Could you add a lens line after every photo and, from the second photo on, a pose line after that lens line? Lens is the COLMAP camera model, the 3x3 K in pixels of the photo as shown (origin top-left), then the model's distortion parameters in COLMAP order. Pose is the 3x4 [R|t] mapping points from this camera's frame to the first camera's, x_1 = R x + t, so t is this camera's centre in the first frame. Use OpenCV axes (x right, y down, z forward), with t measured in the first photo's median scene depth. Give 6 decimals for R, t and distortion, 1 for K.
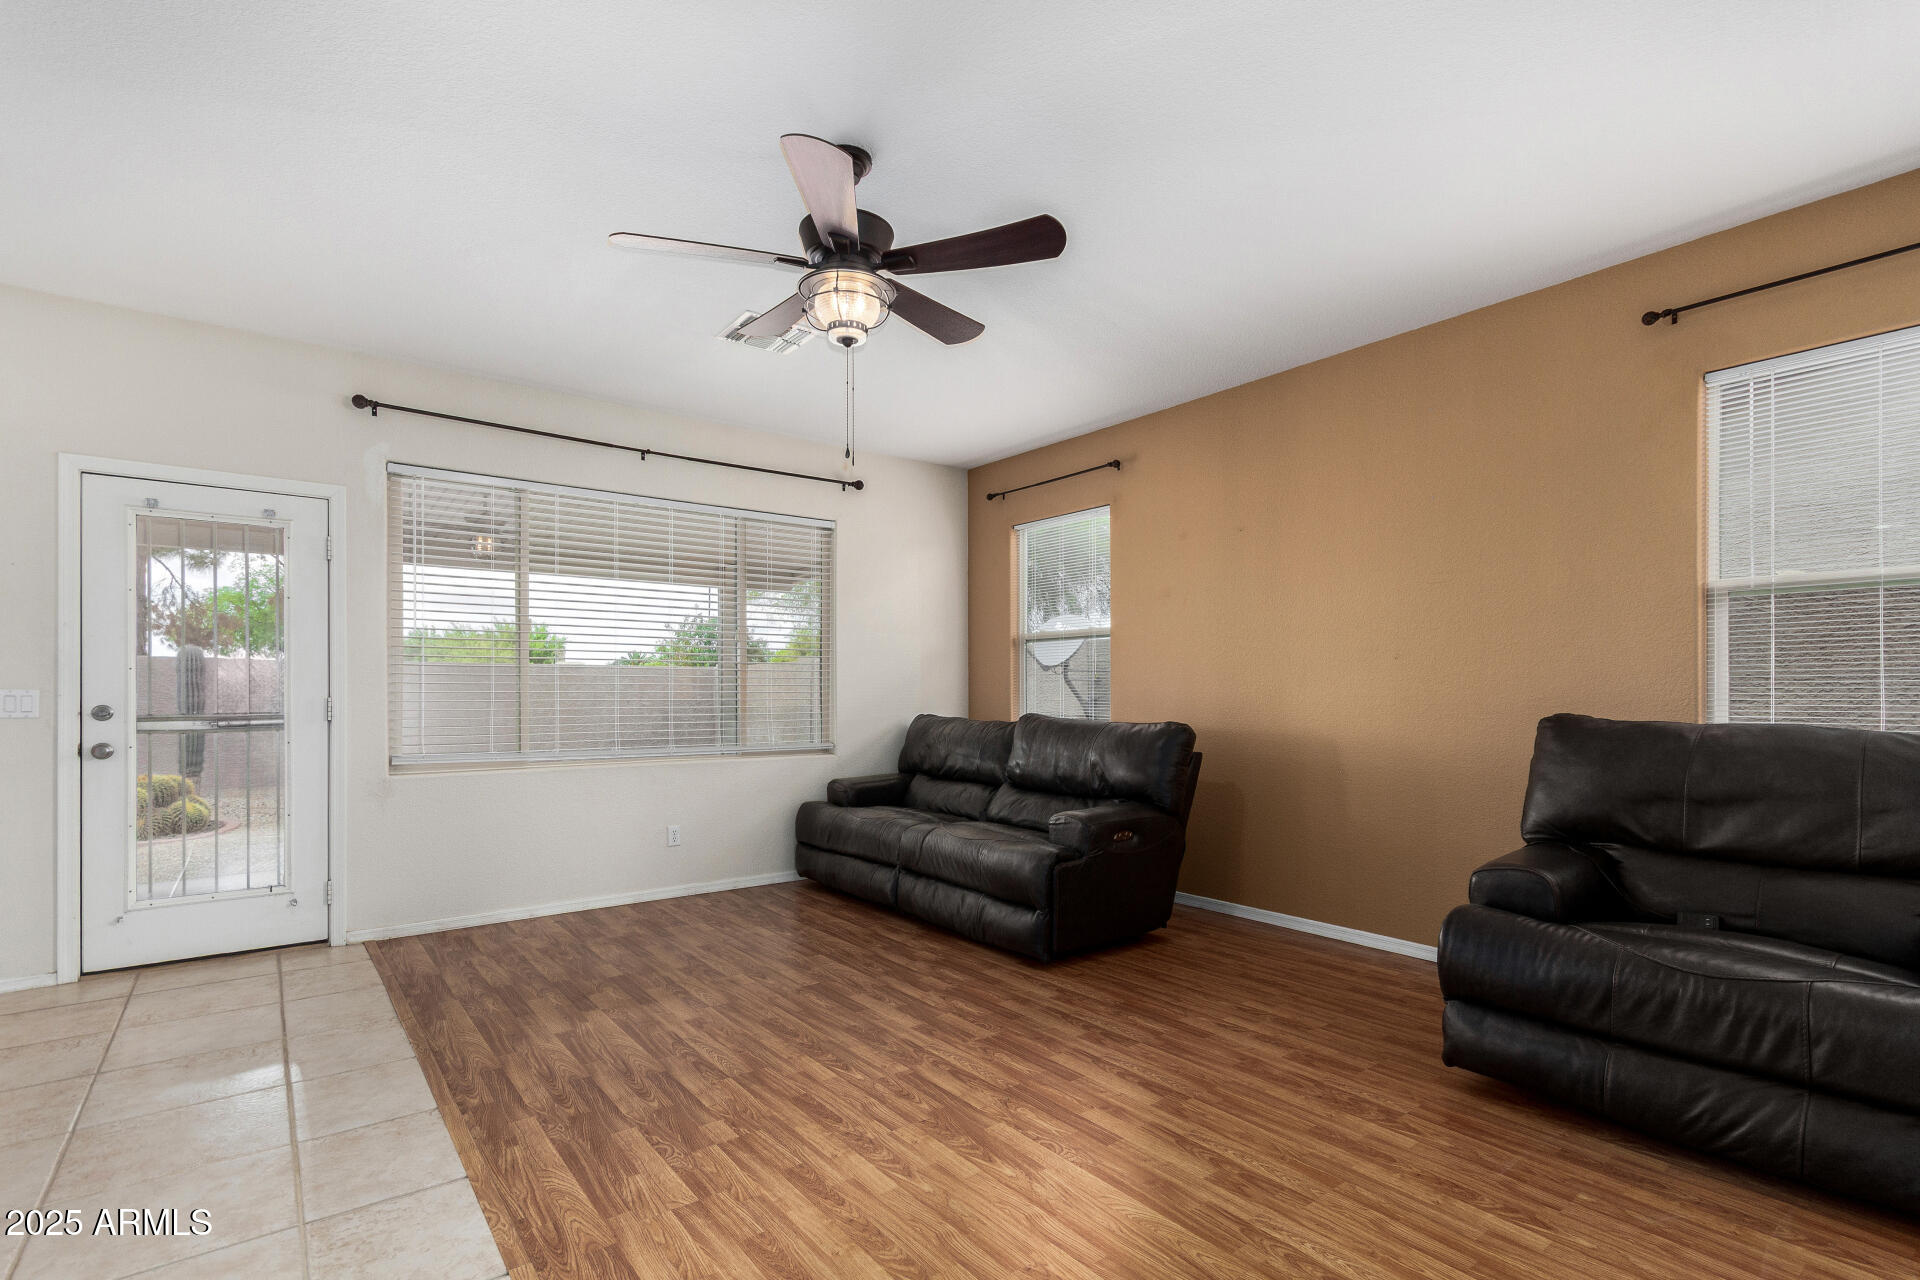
lens RADIAL K [[898.1, 0, 954.5], [0, 898.1, 686.1], [0, 0, 1]] dist [0.003732, 0.001186]
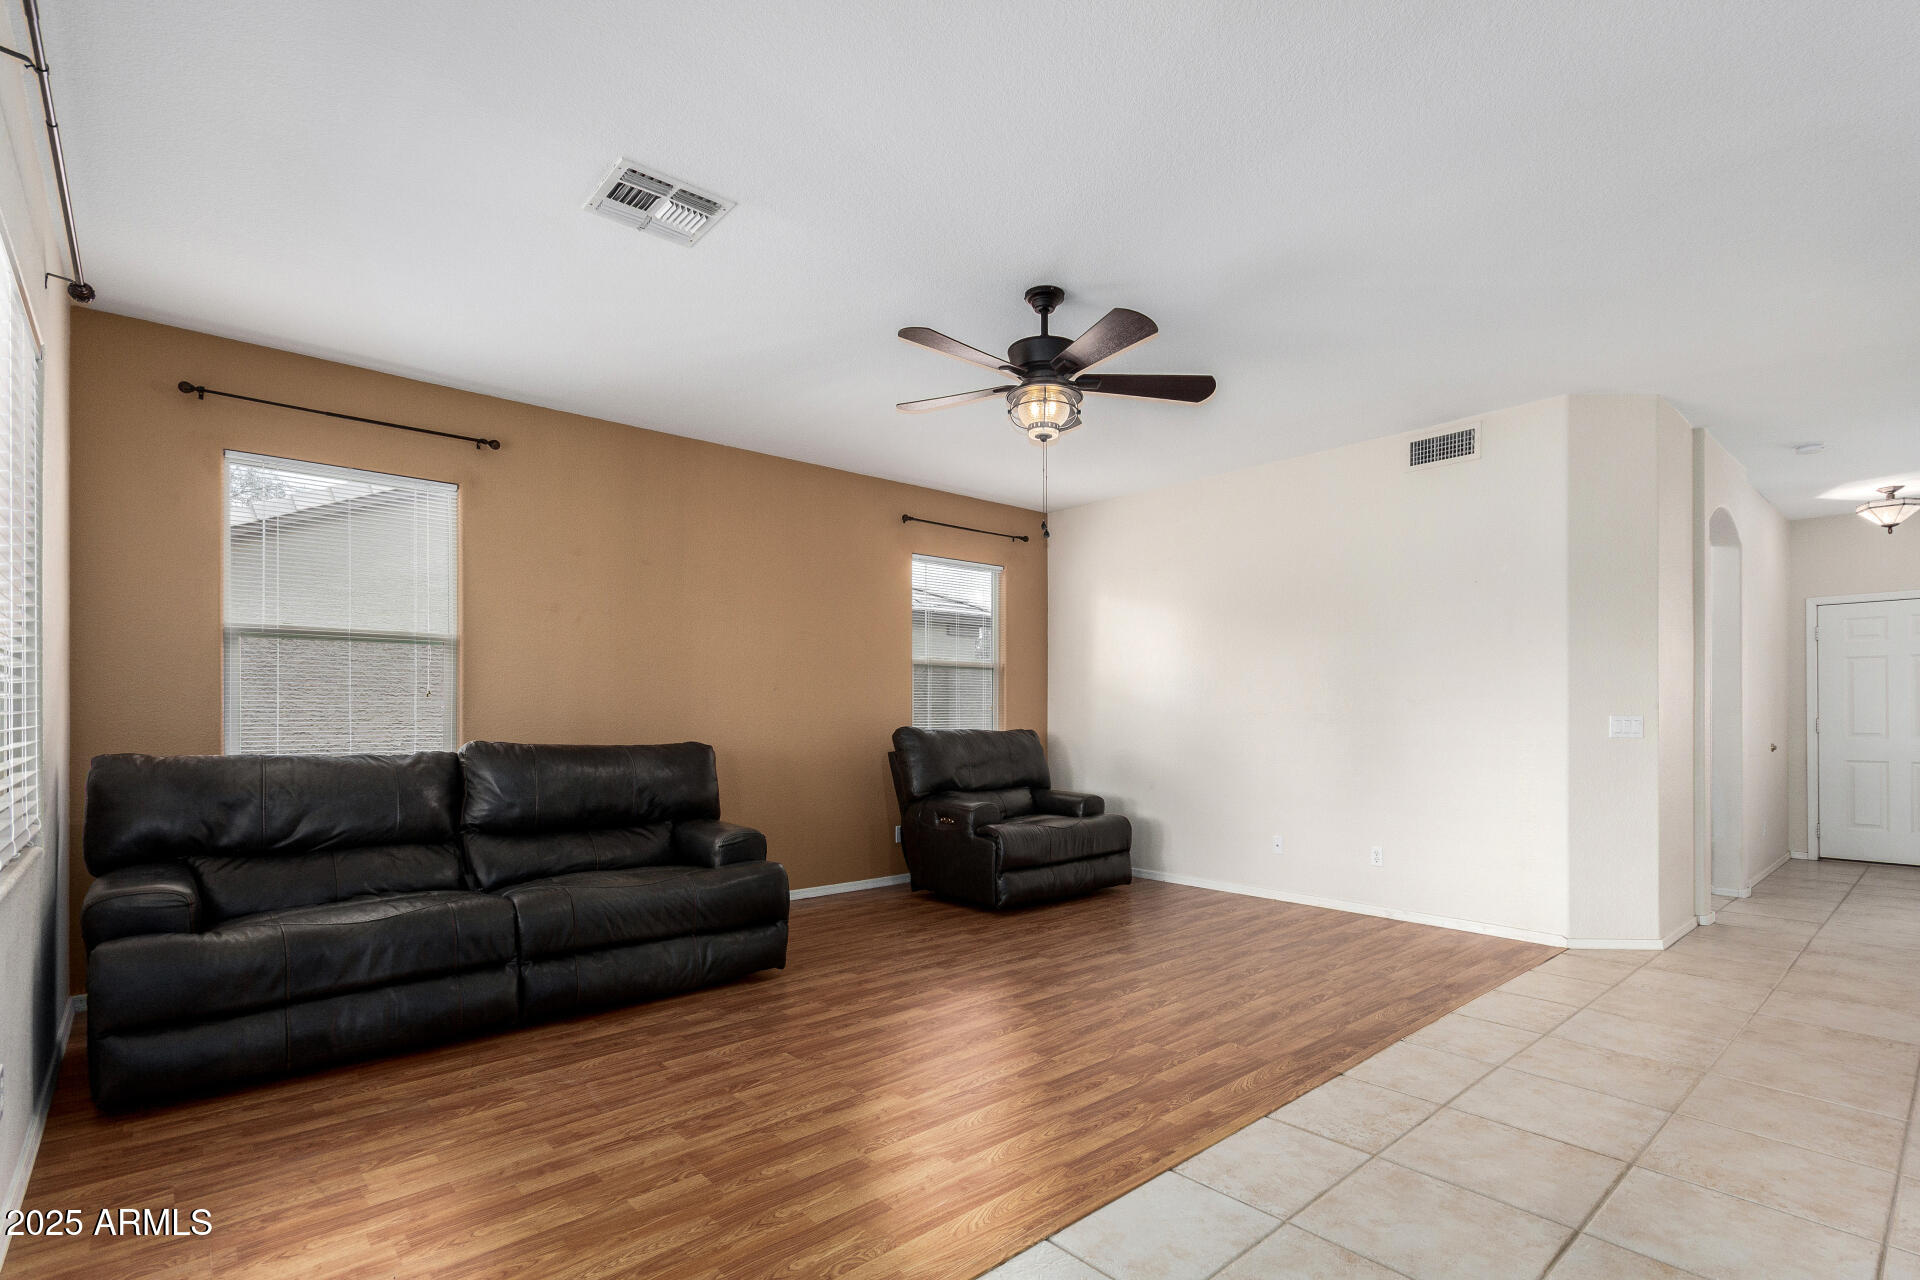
lens RADIAL K [[928.4, 0, 966.9], [0, 928.4, 713.4], [0, 0, 1]] dist [0.001039, 0.000843]
pose [[-0.076574, 0.000715, 0.997064, -1.193894], [-0.009389, 0.999955, -0.001439, 0.005282], [-0.997020, -0.009472, -0.076564, 1.020233]]
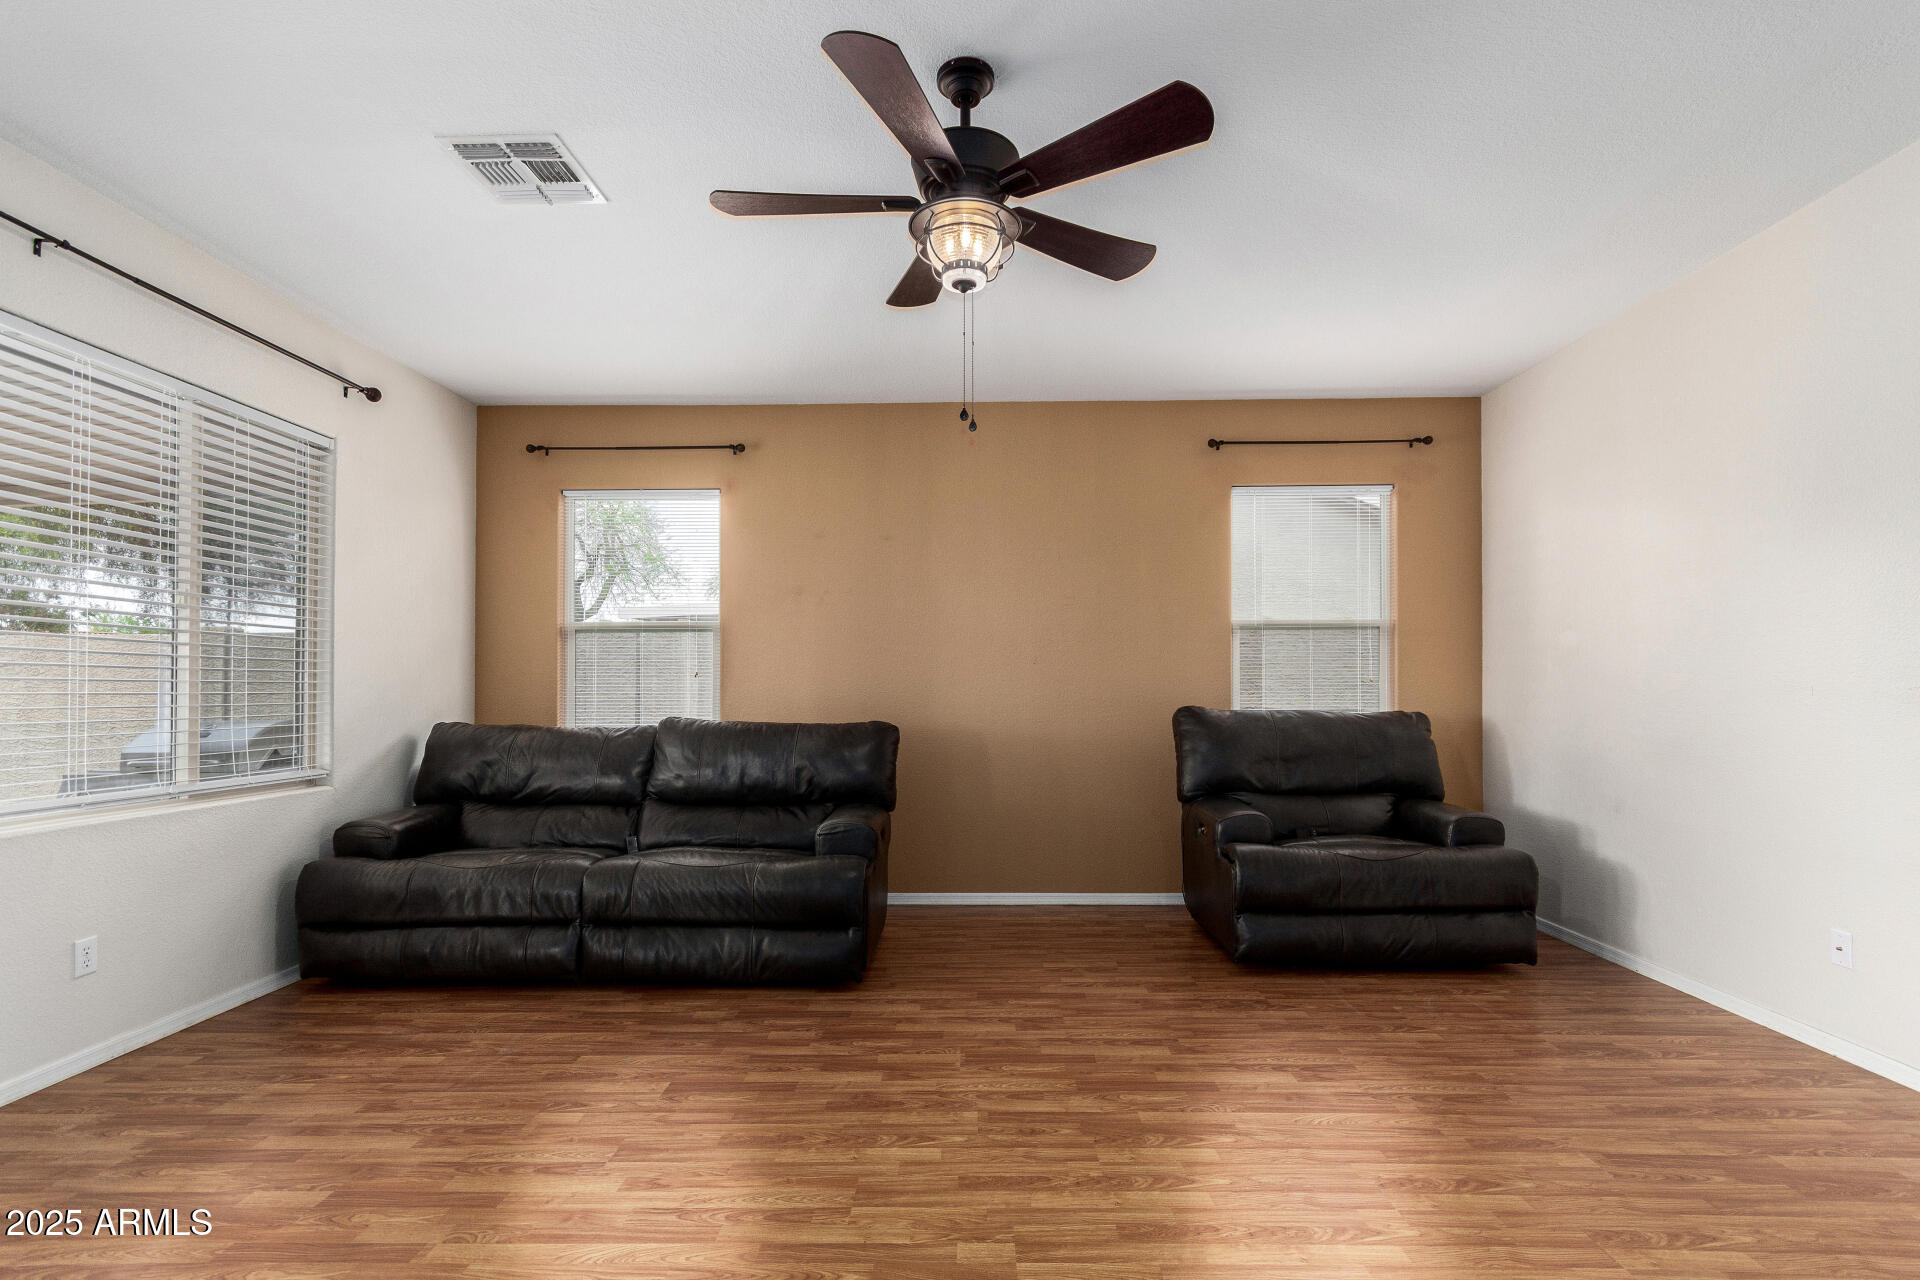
lens RADIAL K [[898.1, 0, 954.5], [0, 898.1, 686.1], [0, 0, 1]] dist [0.003732, 0.001186]
pose [[0.625359, 0.003510, 0.780329, -0.667381], [-0.003496, 0.999992, -0.001696, 0.001107], [-0.780329, -0.001667, 0.625366, 0.395602]]
